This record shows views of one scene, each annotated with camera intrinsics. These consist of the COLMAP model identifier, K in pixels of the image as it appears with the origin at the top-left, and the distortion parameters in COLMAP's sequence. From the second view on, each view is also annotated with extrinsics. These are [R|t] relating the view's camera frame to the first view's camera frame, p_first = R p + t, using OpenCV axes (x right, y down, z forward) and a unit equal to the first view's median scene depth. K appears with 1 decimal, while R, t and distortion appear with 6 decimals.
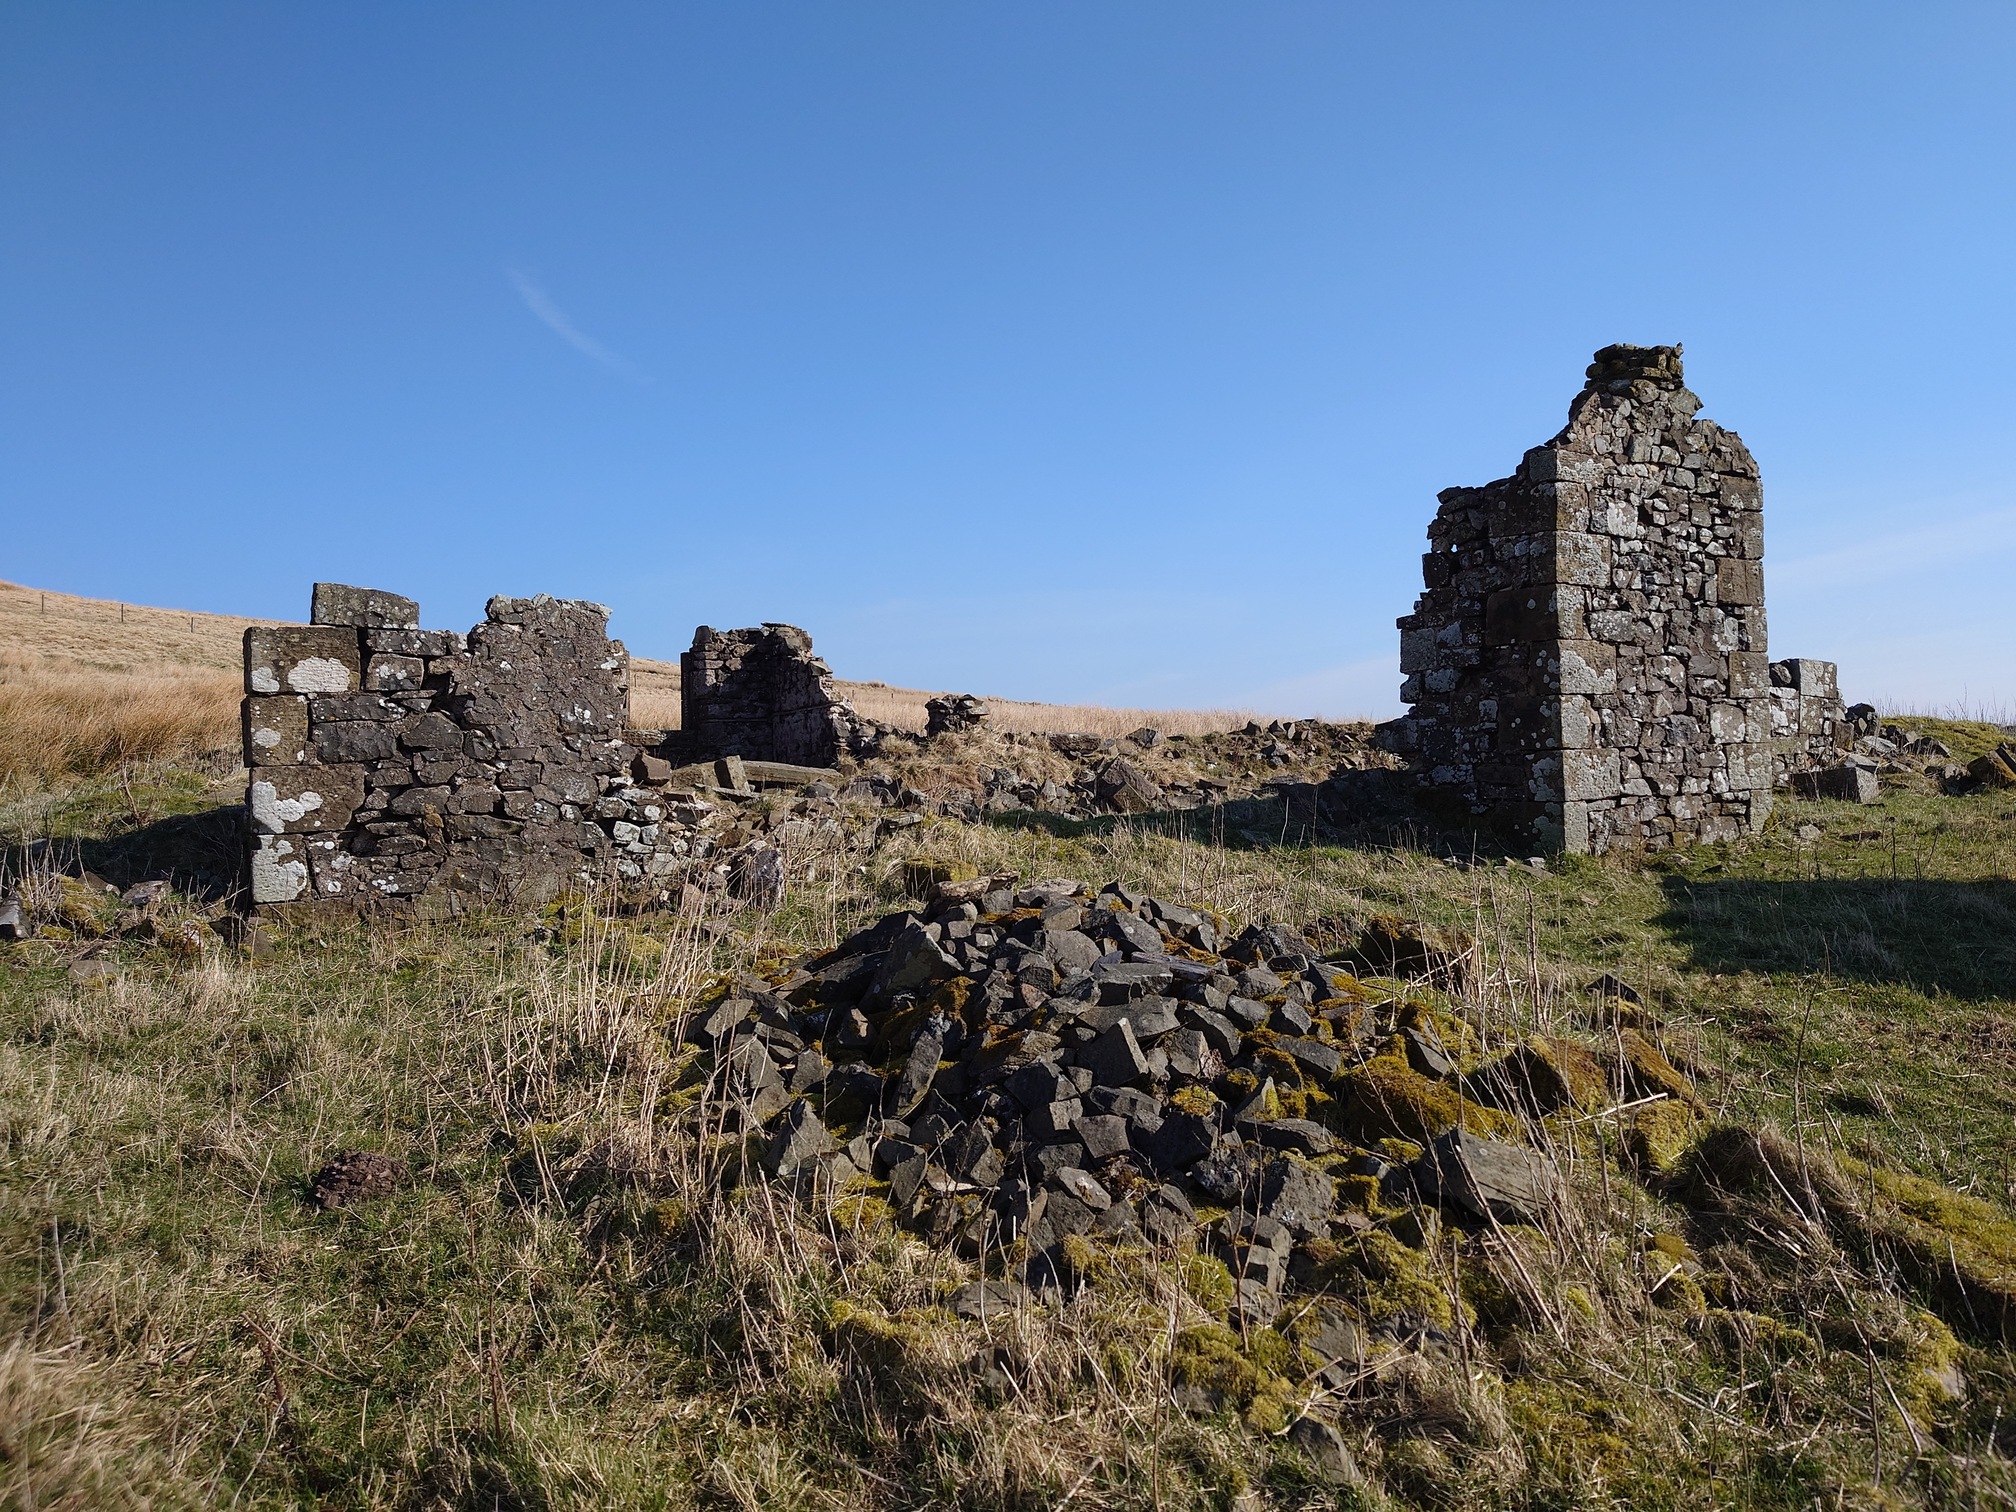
lens RADIAL K [[1475.2, 0, 1006.5], [0, 1475.2, 754.4], [0, 0, 1]] dist [-0.000224, 0.001786]
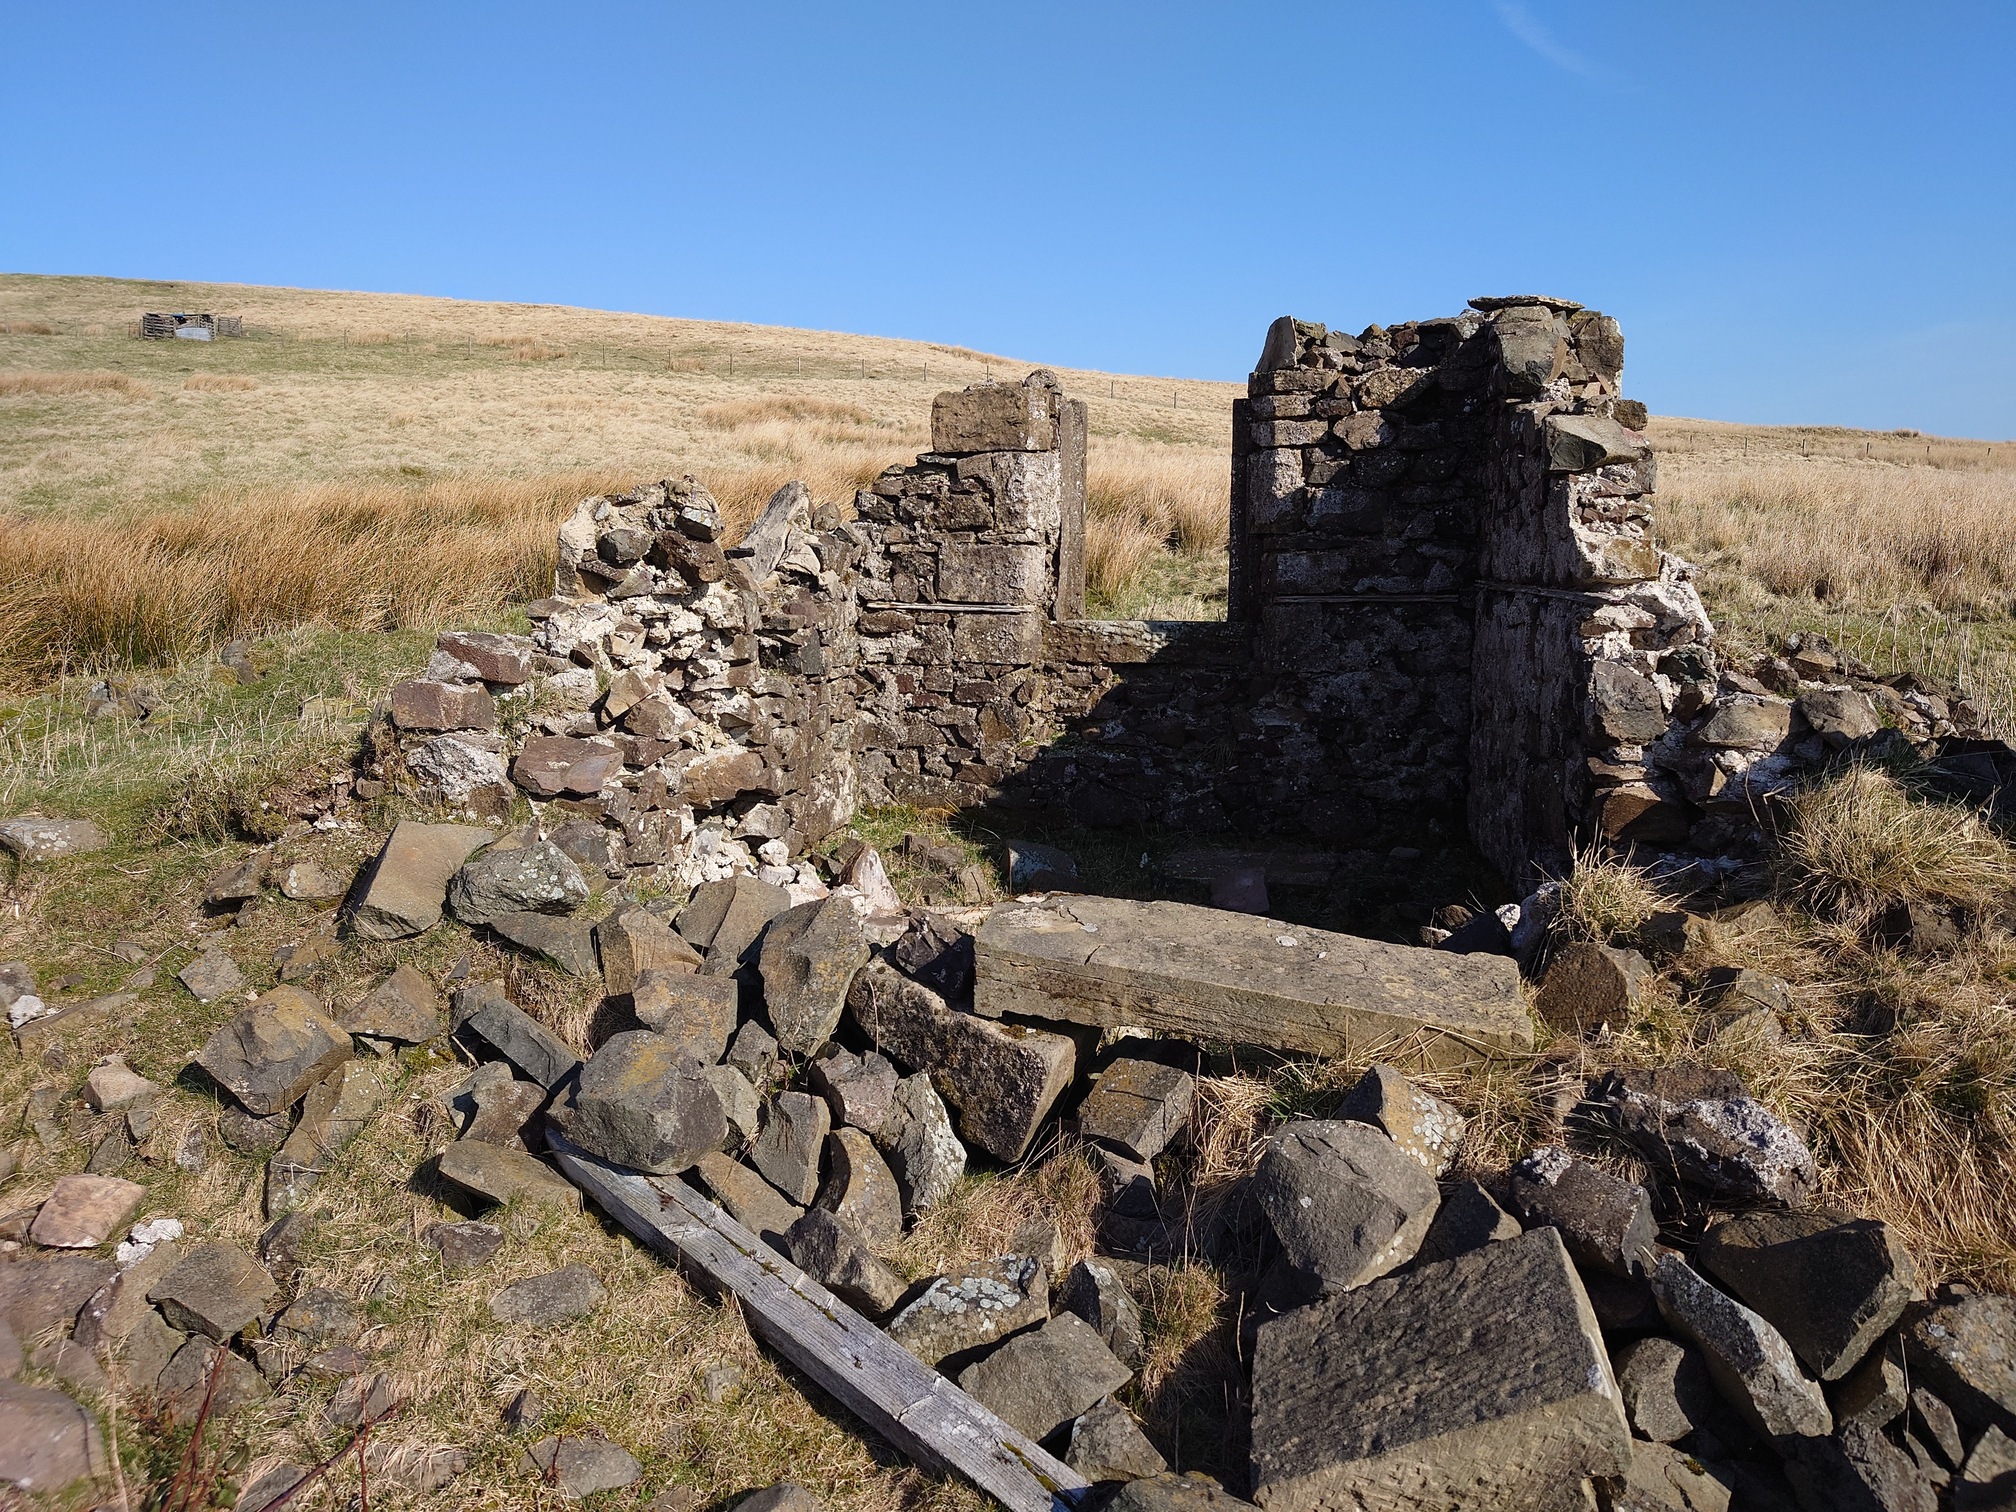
lens RADIAL K [[1475.2, 0, 1004.6], [0, 1475.2, 748.5], [0, 0, 1]] dist [-0.000224, 0.001786]
pose [[0.809244, 0.098586, -0.579141, -0.049739], [-0.005895, 0.987132, 0.159800, -0.043014], [0.587443, -0.125903, 0.799412, 0.677486]]
